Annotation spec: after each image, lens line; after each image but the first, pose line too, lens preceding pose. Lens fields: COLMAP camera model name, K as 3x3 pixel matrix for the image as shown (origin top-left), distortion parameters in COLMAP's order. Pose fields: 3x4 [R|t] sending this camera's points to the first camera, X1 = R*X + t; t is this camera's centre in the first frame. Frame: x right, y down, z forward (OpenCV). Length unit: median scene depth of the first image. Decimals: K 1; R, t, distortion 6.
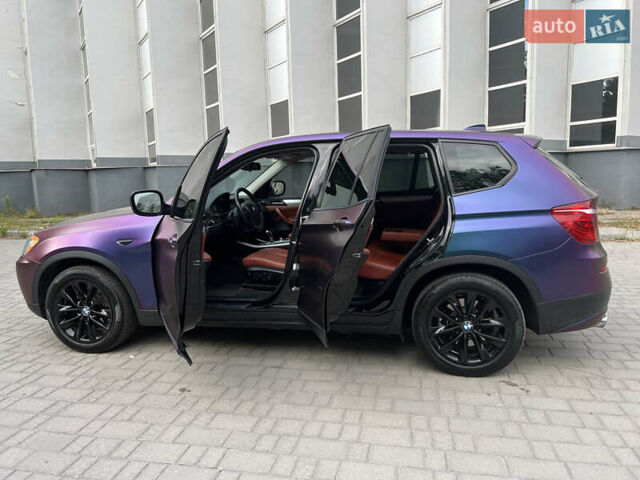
lens RADIAL K [[481.0, 0, 316.6], [0, 481.0, 236.2], [0, 0, 1]] dist [0.062102, -0.061569]
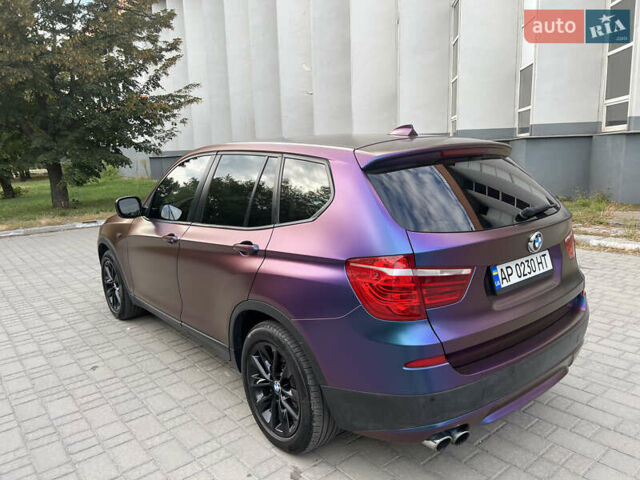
lens RADIAL K [[481.0, 0, 308.8], [0, 481.0, 254.5], [0, 0, 1]] dist [0.062102, -0.061569]
pose [[0.769673, 0.128414, -0.625391, 0.706088], [-0.061062, 0.989879, 0.128106, -0.120852], [0.635512, -0.060412, 0.769724, 0.361064]]
